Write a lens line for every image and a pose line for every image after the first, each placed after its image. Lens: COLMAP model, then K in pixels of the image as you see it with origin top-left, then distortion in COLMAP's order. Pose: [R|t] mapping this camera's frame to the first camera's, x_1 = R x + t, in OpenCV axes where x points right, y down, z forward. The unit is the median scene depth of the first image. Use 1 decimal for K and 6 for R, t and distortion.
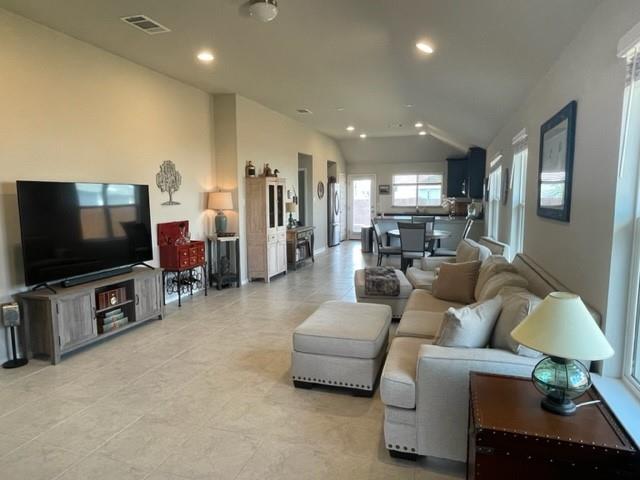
lens RADIAL K [[413.2, 0, 318.6], [0, 413.2, 242.1], [0, 0, 1]] dist [0.003469, 0.000212]
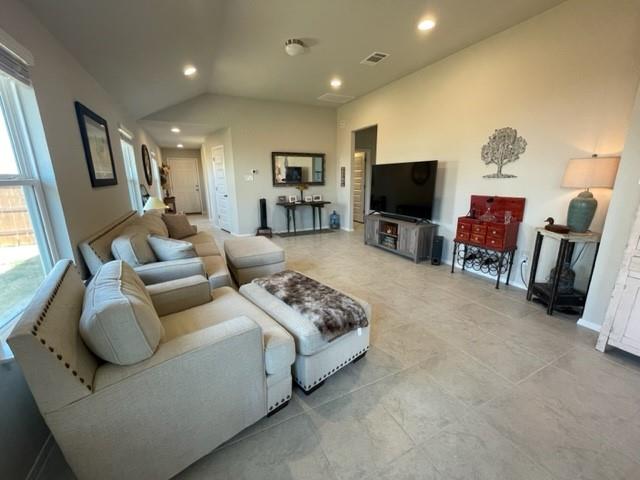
lens RADIAL K [[259.5, 0, 320.2], [0, 259.5, 239.1], [0, 0, 1]] dist [0.000805, 0.000124]
pose [[-0.721049, 0.168983, -0.671962, 0.354979], [-0.068239, 0.947771, 0.311566, -0.115493], [0.689516, 0.270508, -0.671858, 1.170989]]
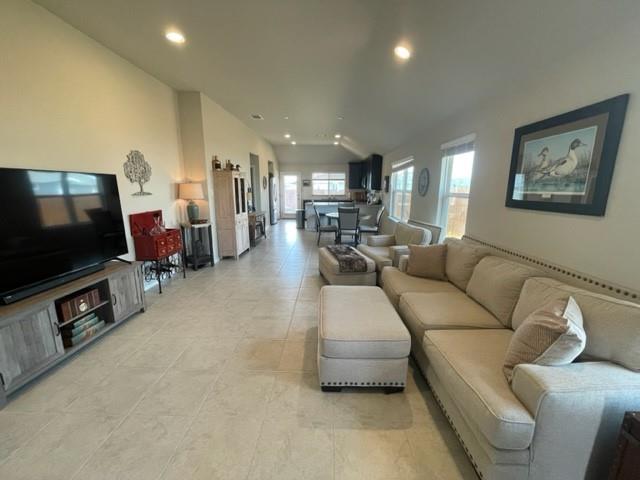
lens RADIAL K [[259.5, 0, 321.5], [0, 259.5, 239.4], [0, 0, 1]] dist [0.000805, 0.000124]
pose [[0.958884, -0.047318, 0.279827, -0.118990], [0.022694, 0.995630, 0.090591, -0.030049], [-0.282891, -0.080516, 0.955767, 0.257146]]
